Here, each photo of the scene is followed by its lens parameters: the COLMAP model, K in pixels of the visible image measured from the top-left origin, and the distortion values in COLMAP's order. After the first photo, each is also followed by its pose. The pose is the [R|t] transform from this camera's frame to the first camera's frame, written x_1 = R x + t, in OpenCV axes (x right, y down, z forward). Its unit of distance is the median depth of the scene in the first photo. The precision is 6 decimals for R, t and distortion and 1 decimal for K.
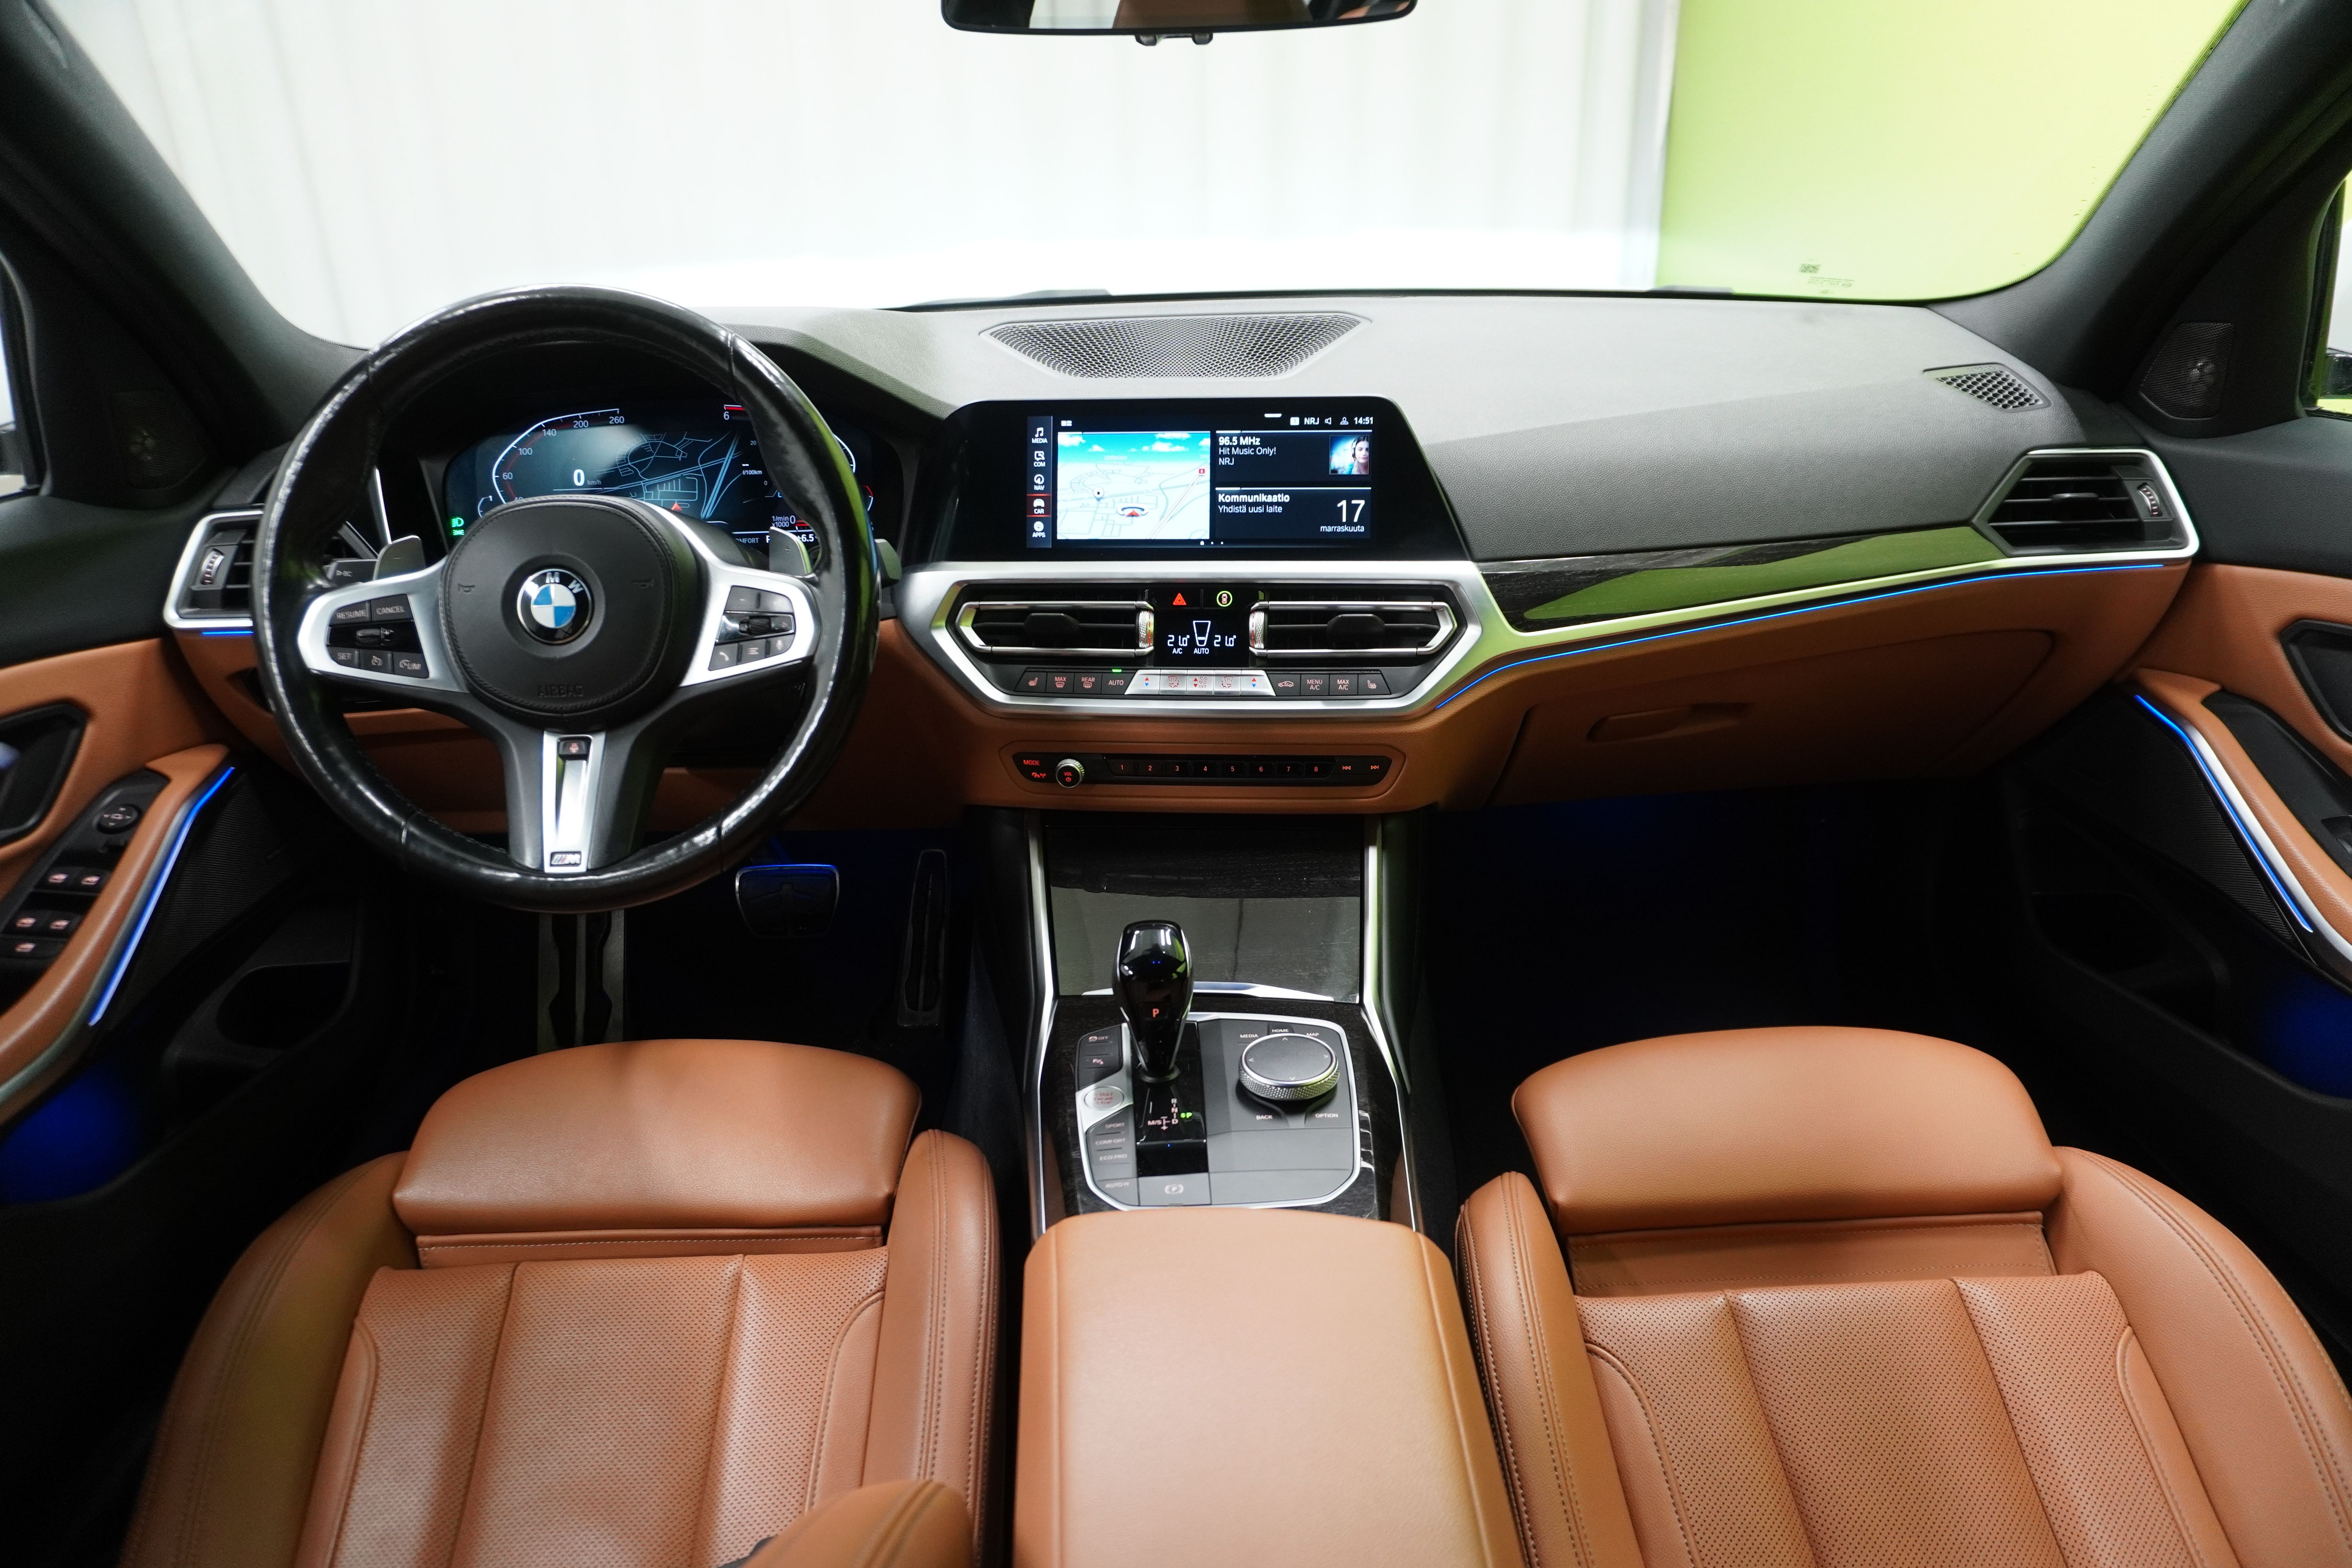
lens RADIAL K [[1634.4, 0, 1176.0], [0, 1634.4, 784.0], [0, 0, 1]] dist [0.005064, 0.002545]
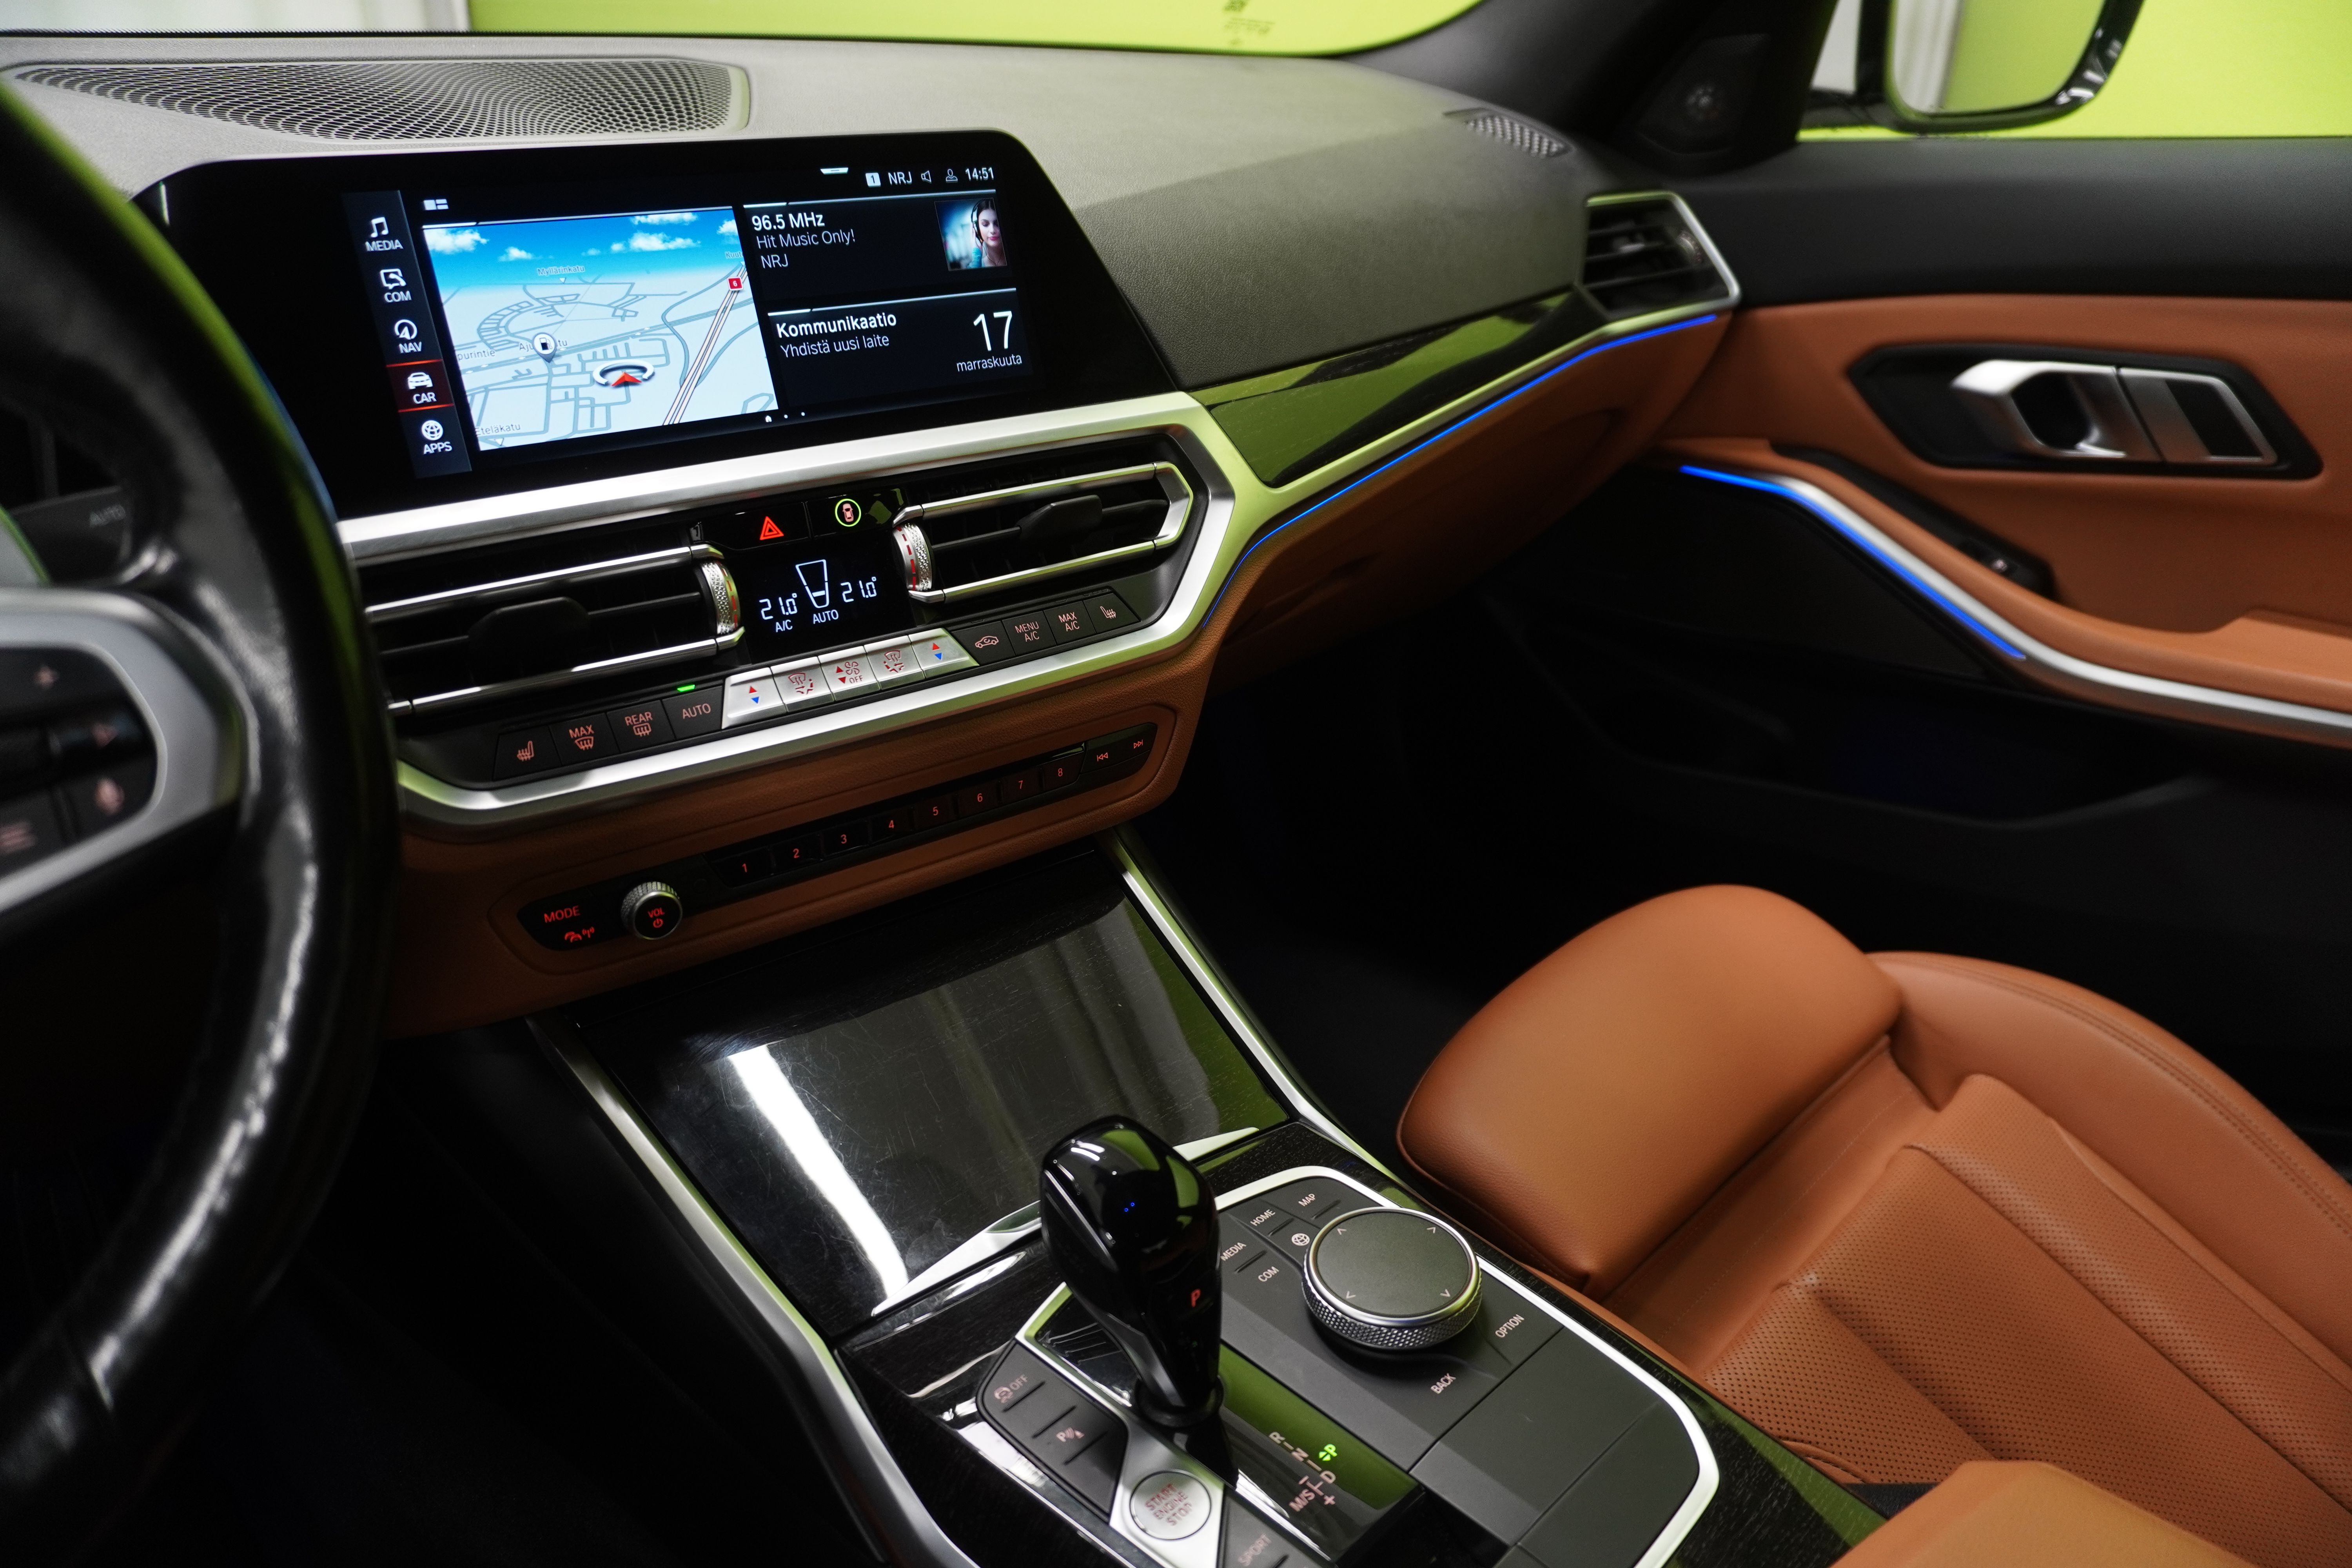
lens RADIAL K [[1640.9, 0, 1176.0], [0, 1640.9, 784.0], [0, 0, 1]] dist [-0.004491, 0.001213]
pose [[0.722091, -0.261055, 0.640652, -0.262062], [0.250226, 0.961926, 0.109934, -0.059089], [-0.644958, 0.080925, 0.759921, 0.521820]]
